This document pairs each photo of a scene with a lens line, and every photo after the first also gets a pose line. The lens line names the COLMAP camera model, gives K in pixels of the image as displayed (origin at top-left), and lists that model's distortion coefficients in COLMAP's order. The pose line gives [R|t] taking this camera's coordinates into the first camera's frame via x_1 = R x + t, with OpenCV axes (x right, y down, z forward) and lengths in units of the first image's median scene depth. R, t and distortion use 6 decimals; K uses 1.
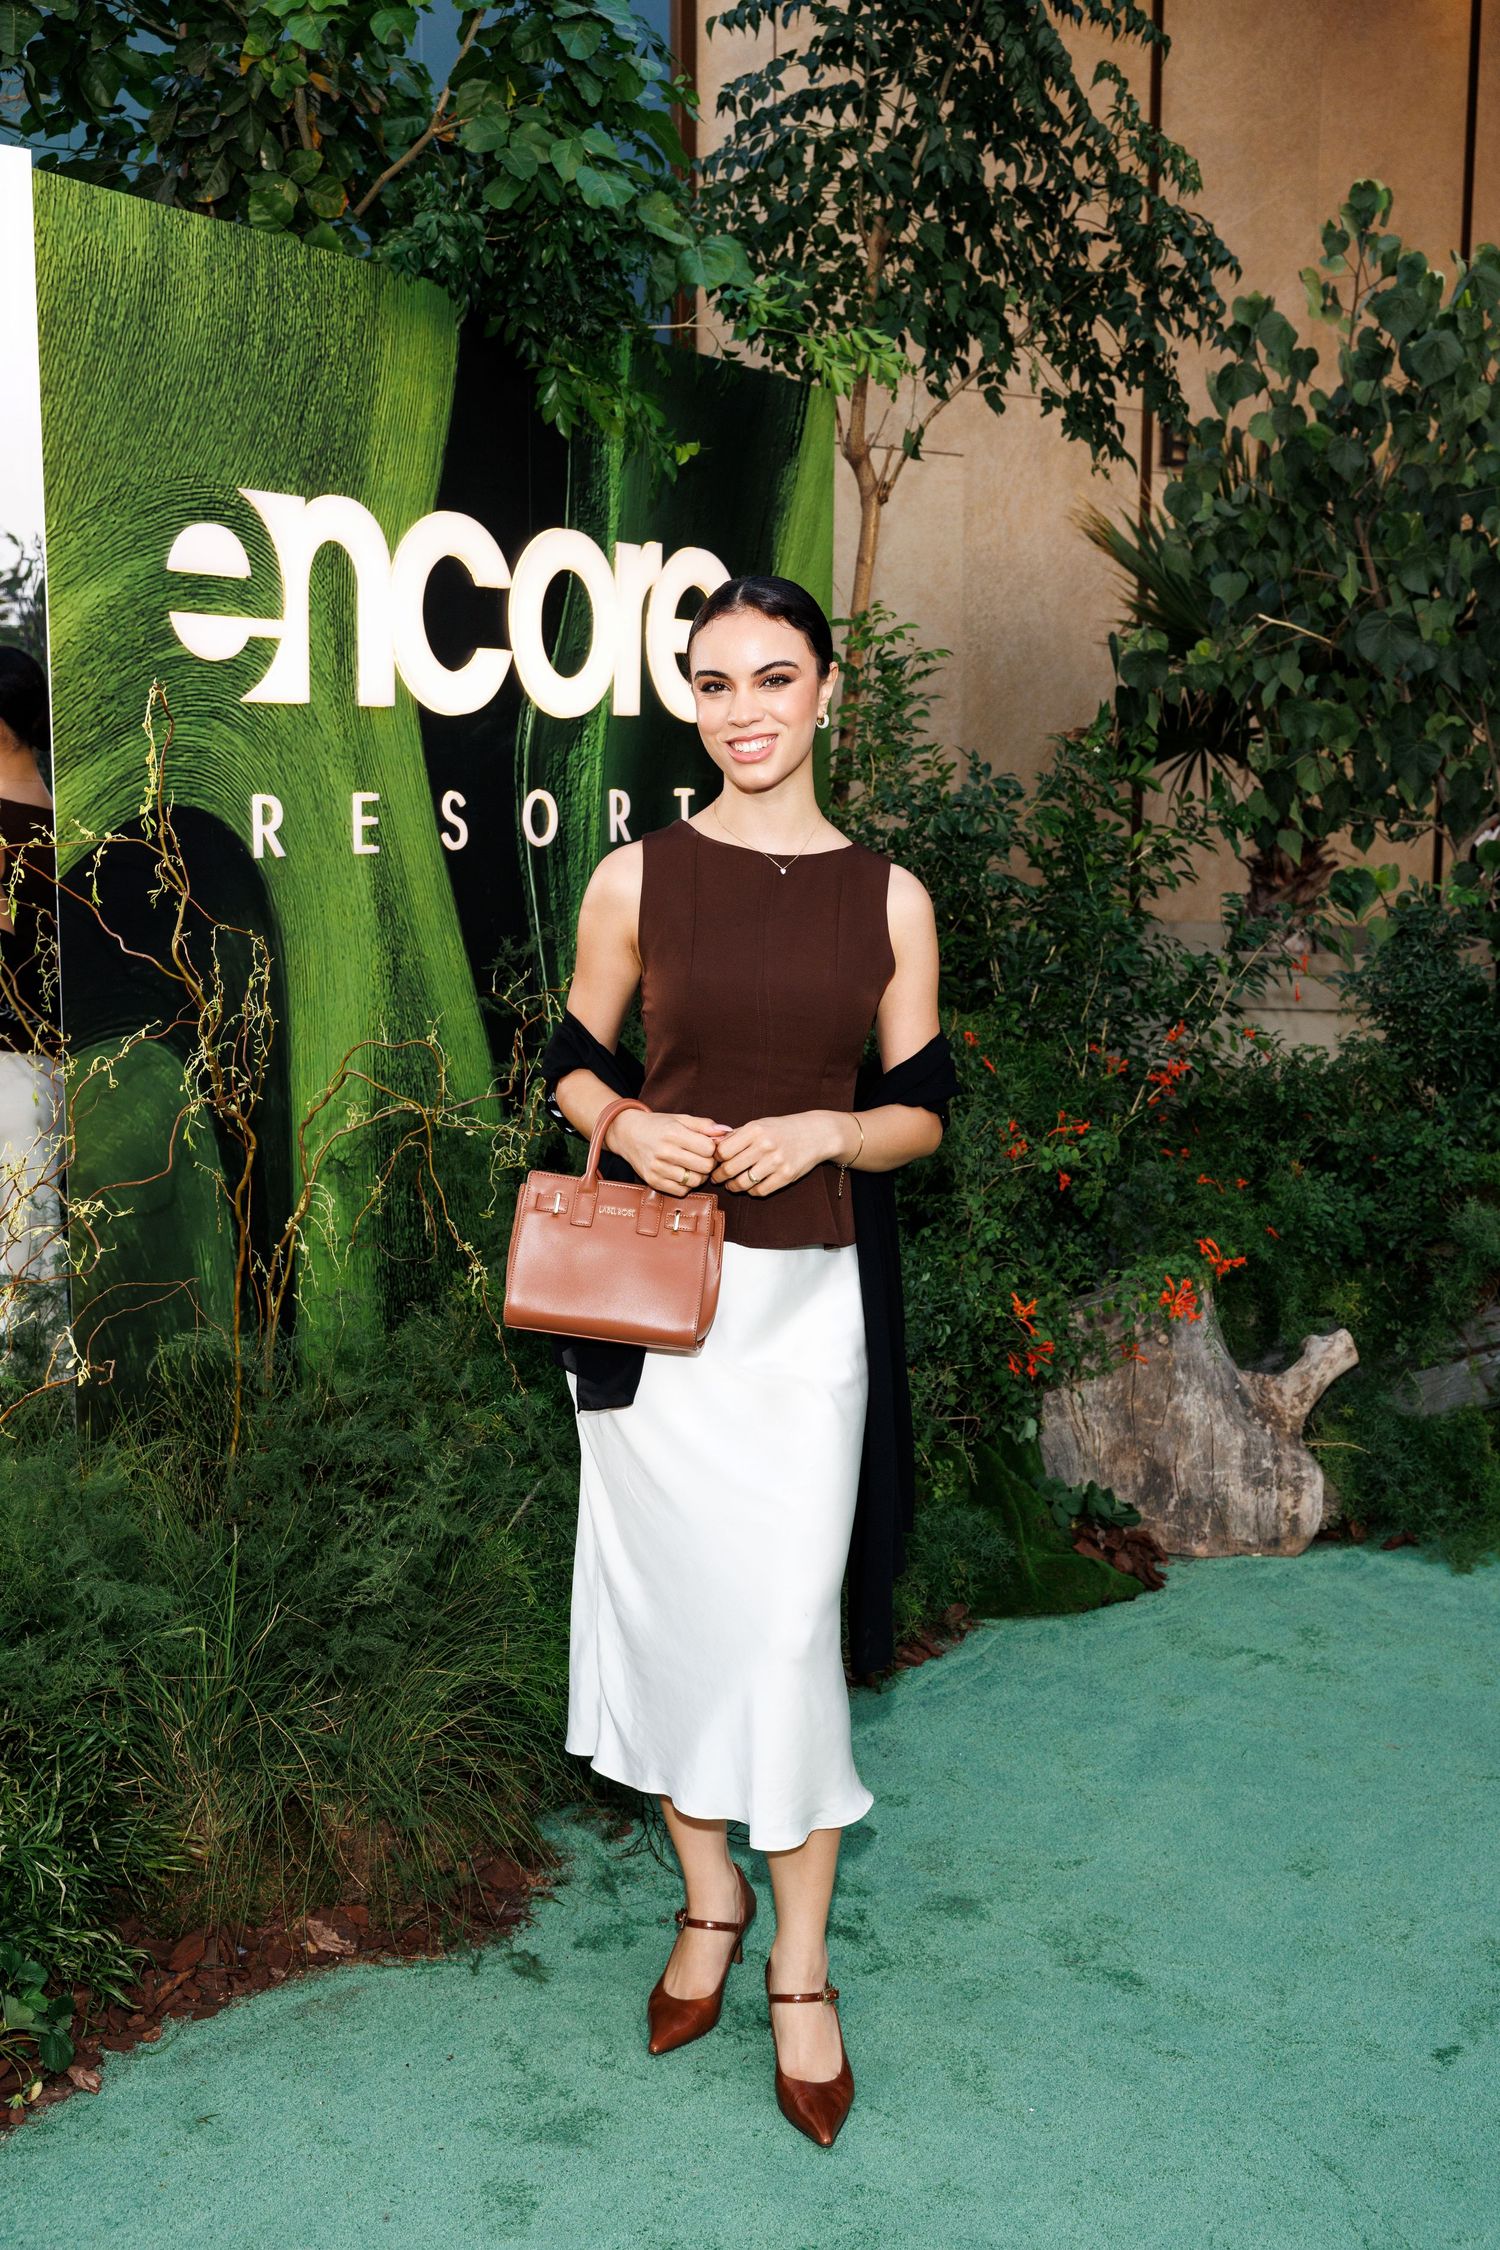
lens RADIAL K [[2428.5, 0, 744.1], [0, 2428.5, 1122.1], [0, 0, 1]] dist [0.035276, 0.000000]
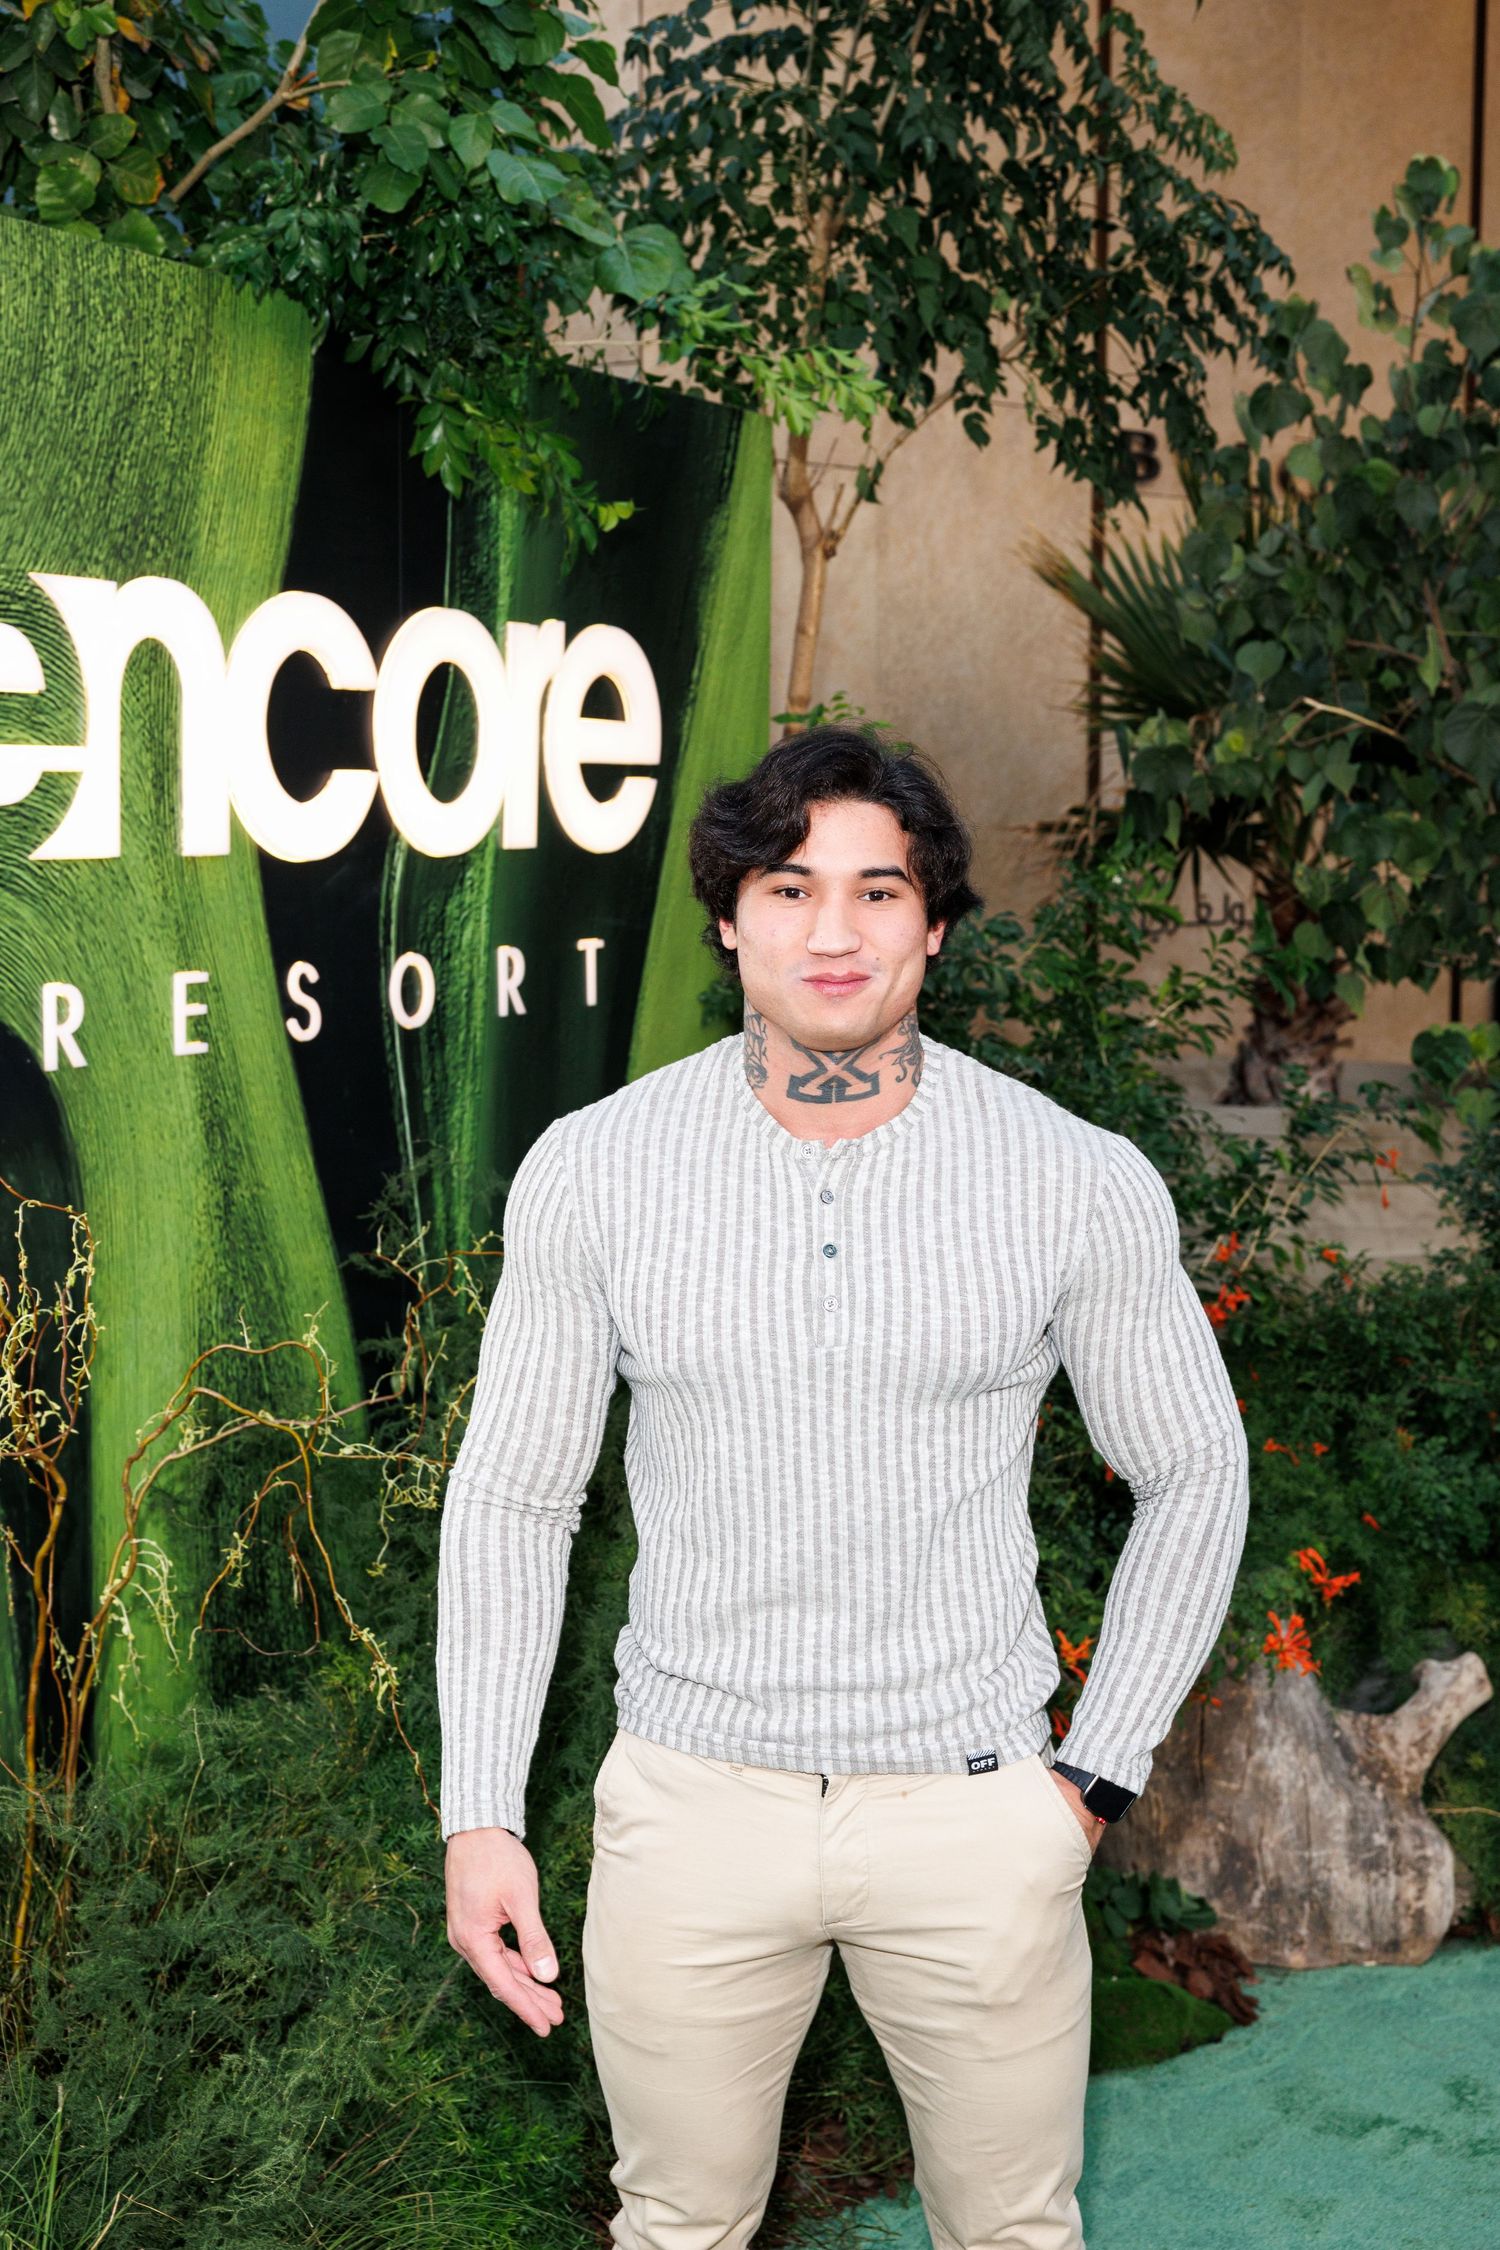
lens RADIAL K [[3005.4, 0, 727.7], [0, 3005.4, 1067.2], [0, 0, 1]] dist [0.036038, 0.000000]
pose [[0.997468, -0.005020, 0.070933, -0.051383], [0.008845, 0.998517, -0.053715, -0.049831], [-0.070559, 0.054207, 0.996034, 0.072925]]
